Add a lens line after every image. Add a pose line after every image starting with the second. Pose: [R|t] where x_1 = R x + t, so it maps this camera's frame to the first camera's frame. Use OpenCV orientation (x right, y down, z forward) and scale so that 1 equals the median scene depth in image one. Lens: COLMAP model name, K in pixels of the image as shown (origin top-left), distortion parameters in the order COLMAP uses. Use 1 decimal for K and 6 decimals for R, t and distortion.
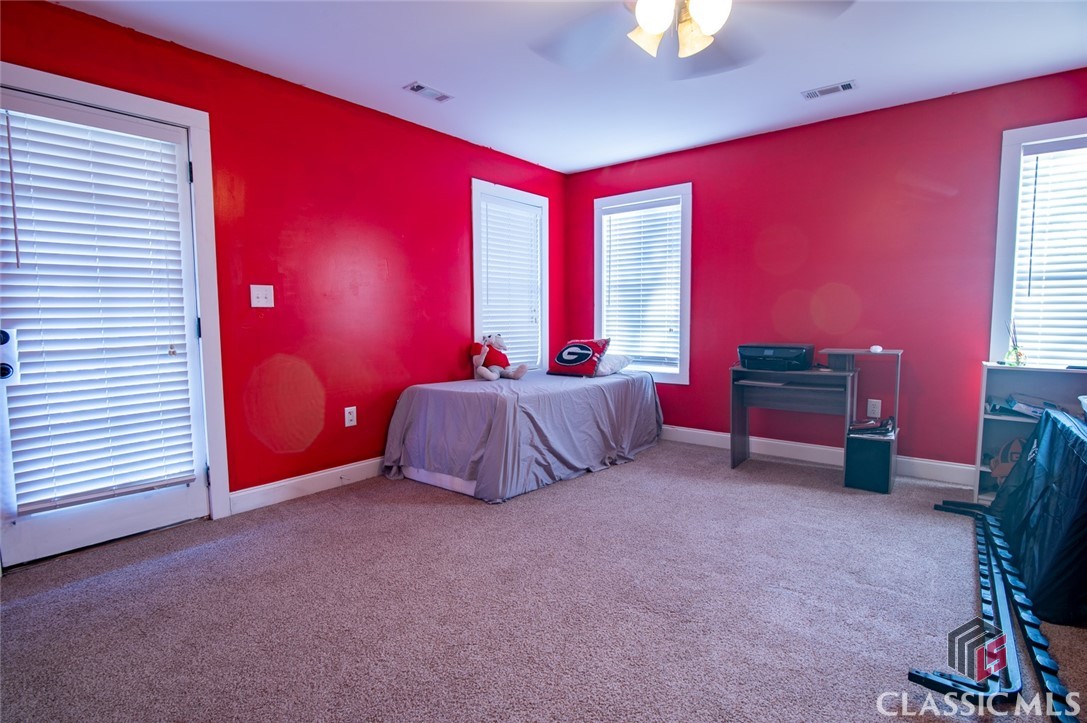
lens RADIAL K [[533.6, 0, 536.1], [0, 533.6, 361.9], [0, 0, 1]] dist [-0.019541, 0.000555]
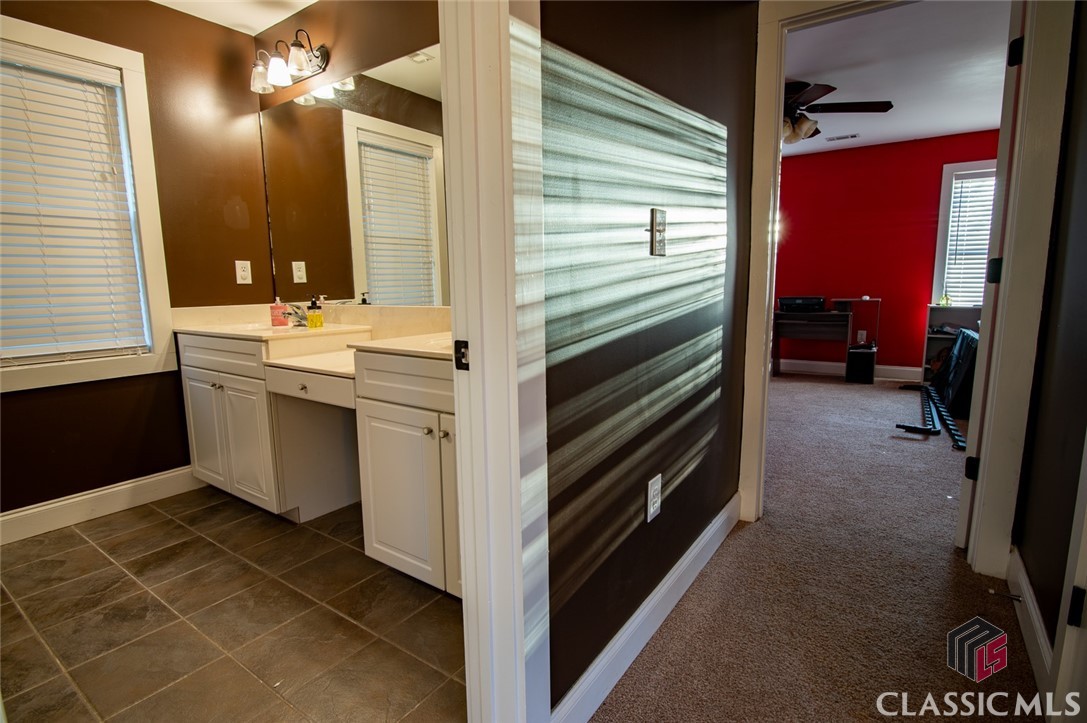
lens RADIAL K [[533.6, 0, 541.1], [0, 533.6, 361.8], [0, 0, 1]] dist [-0.019541, 0.000555]
pose [[0.997031, -0.019449, 0.074510, -0.485697], [0.014959, 0.998066, 0.060344, 0.059966], [-0.075539, -0.059050, 0.995393, -0.566078]]
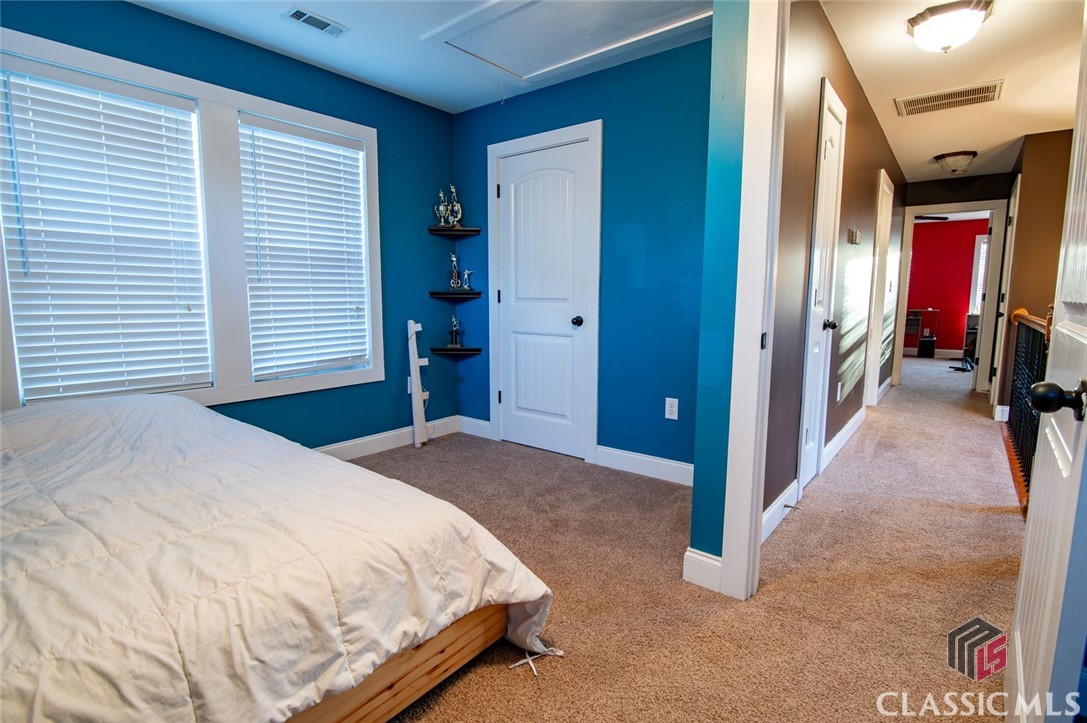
lens RADIAL K [[533.6, 0, 549.9], [0, 533.6, 357.2], [0, 0, 1]] dist [-0.019541, 0.000555]
pose [[0.999608, 0.008784, 0.026589, -1.485534], [-0.009616, 0.999463, 0.031318, 0.166146], [-0.026300, -0.031561, 0.999156, -1.806050]]
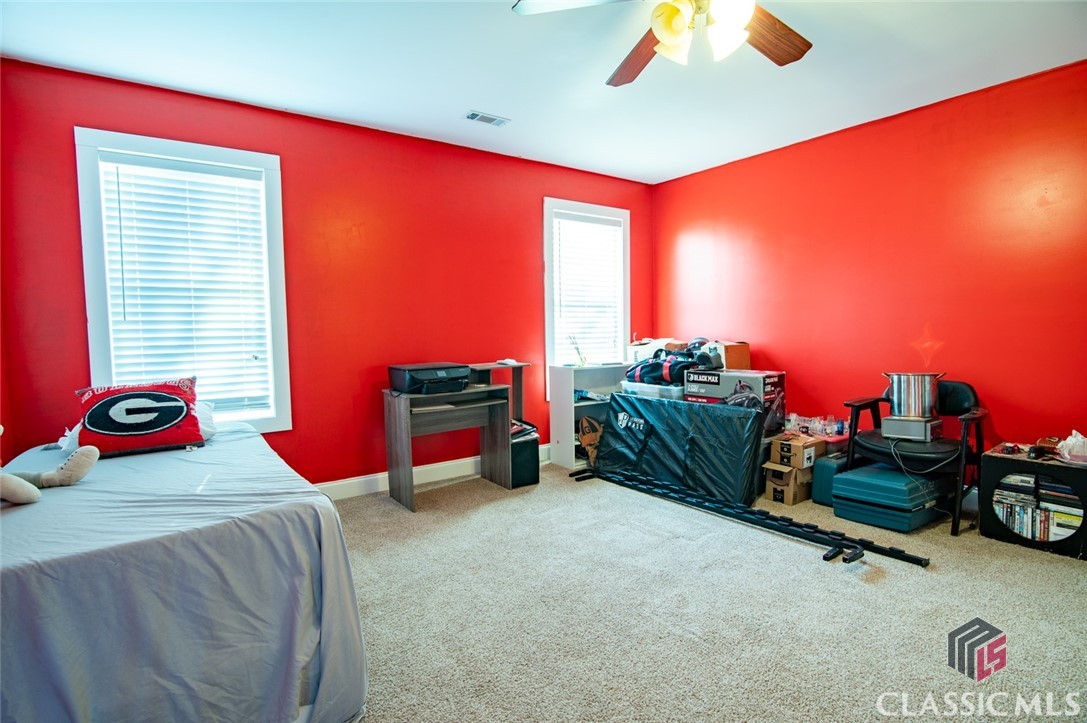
lens RADIAL K [[533.6, 0, 549.3], [0, 533.6, 360.1], [0, 0, 1]] dist [-0.019541, 0.000555]
pose [[0.254573, -0.058111, 0.965306, -0.447380], [0.096619, 0.994727, 0.034402, -0.059719], [-0.962215, 0.084509, 0.258845, 0.627130]]
